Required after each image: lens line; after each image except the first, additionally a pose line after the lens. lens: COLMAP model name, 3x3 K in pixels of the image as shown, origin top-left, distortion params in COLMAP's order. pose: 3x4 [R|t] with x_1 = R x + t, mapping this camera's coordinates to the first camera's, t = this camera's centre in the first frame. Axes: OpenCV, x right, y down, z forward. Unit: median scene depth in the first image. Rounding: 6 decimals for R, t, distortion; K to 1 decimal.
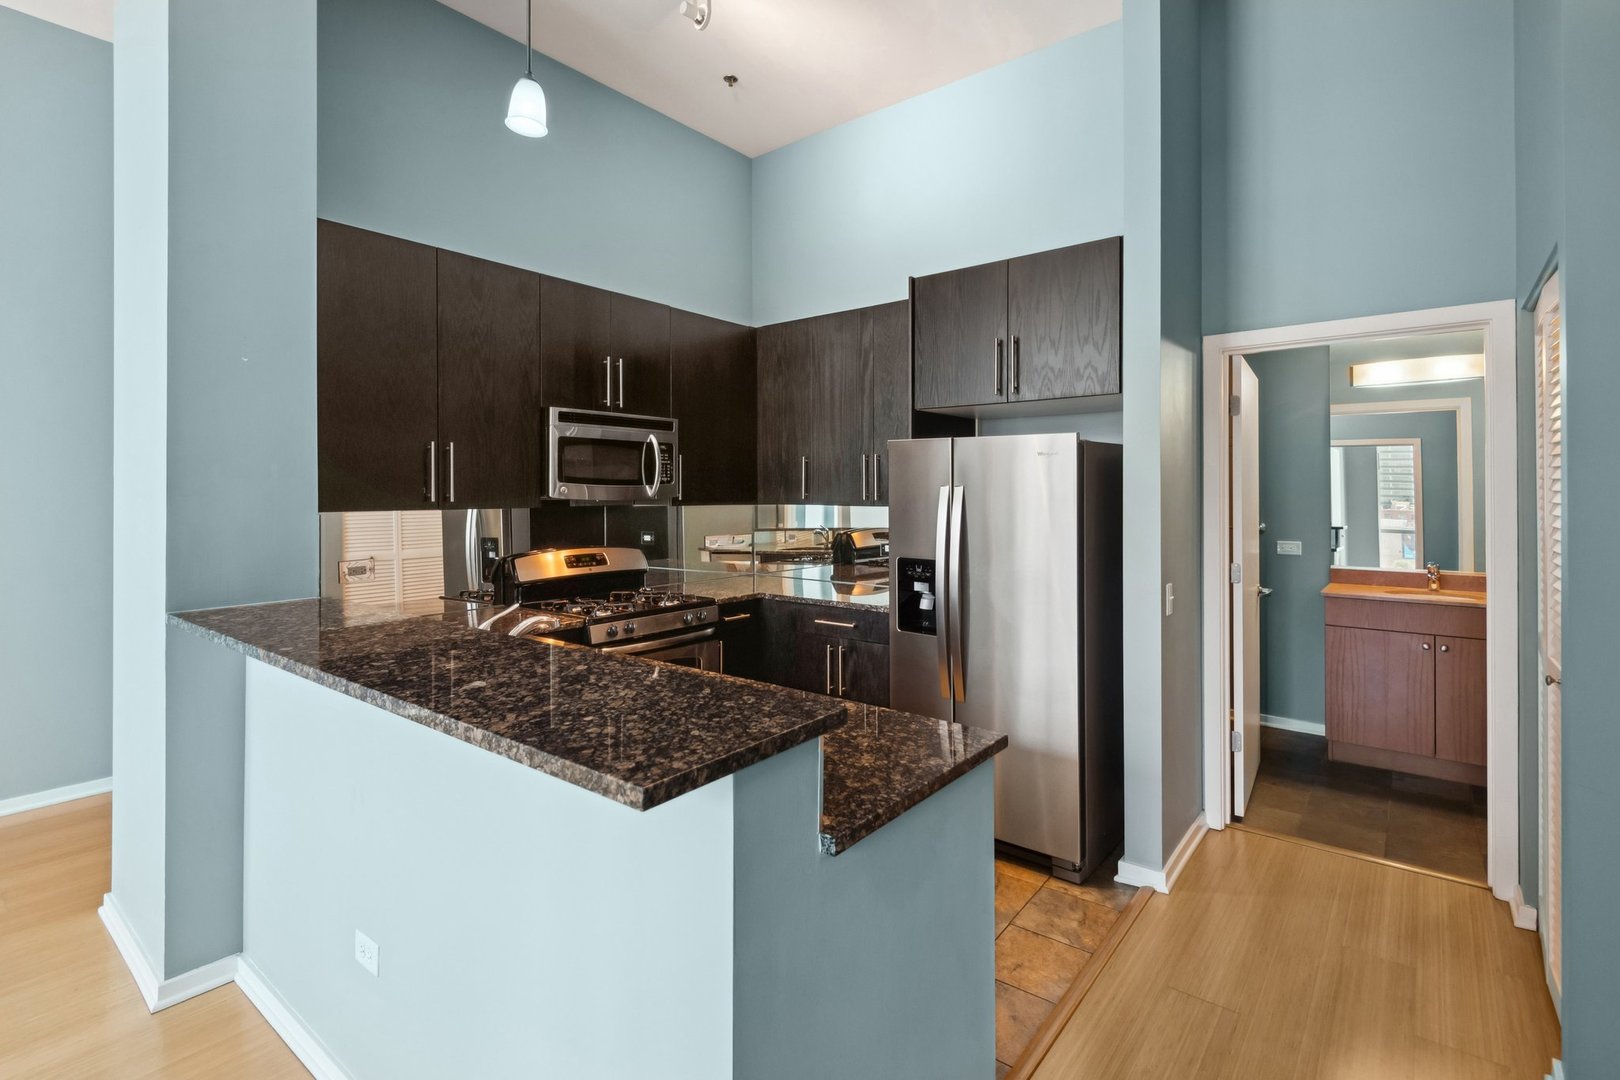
lens RADIAL K [[769.7, 0, 809.6], [0, 769.7, 475.3], [0, 0, 1]] dist [-0.000939, -0.013256]
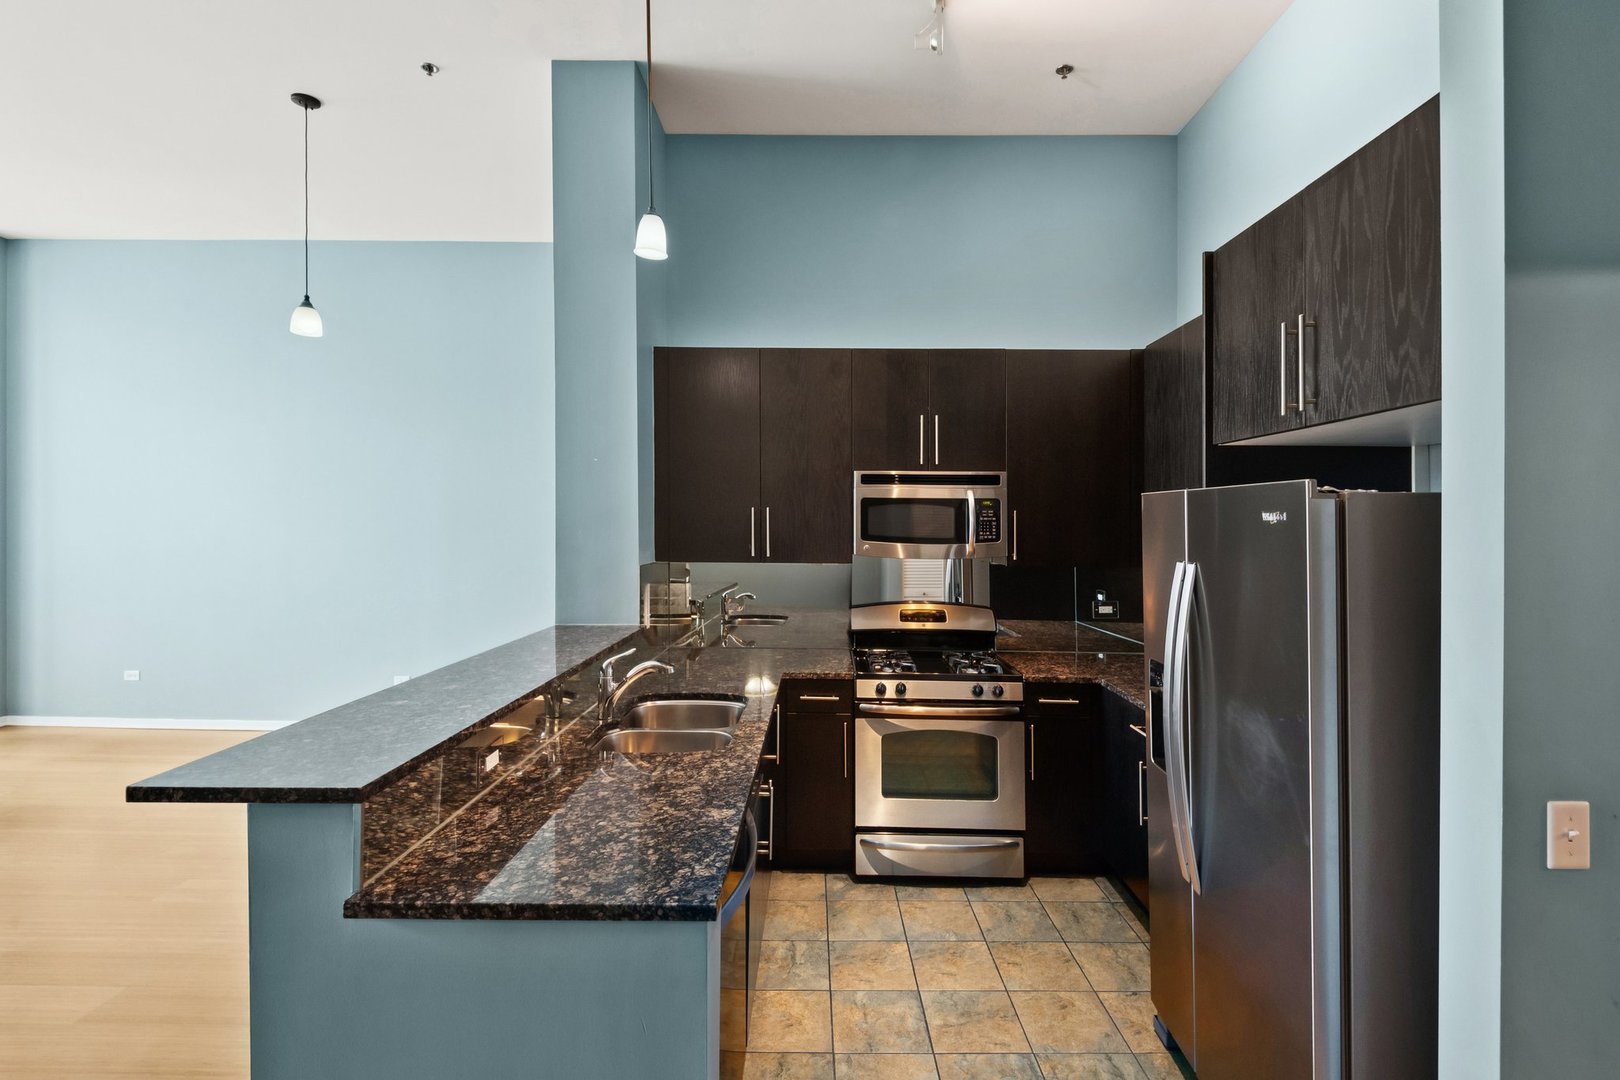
lens RADIAL K [[752.9, 0, 815.4], [0, 752.9, 521.0], [0, 0, 1]] dist [-0.000054, -0.012022]
pose [[0.615993, -0.002099, -0.787749, 0.455842], [0.011107, 0.999920, 0.006021, -0.025394], [0.787673, -0.012458, 0.615967, 0.309254]]
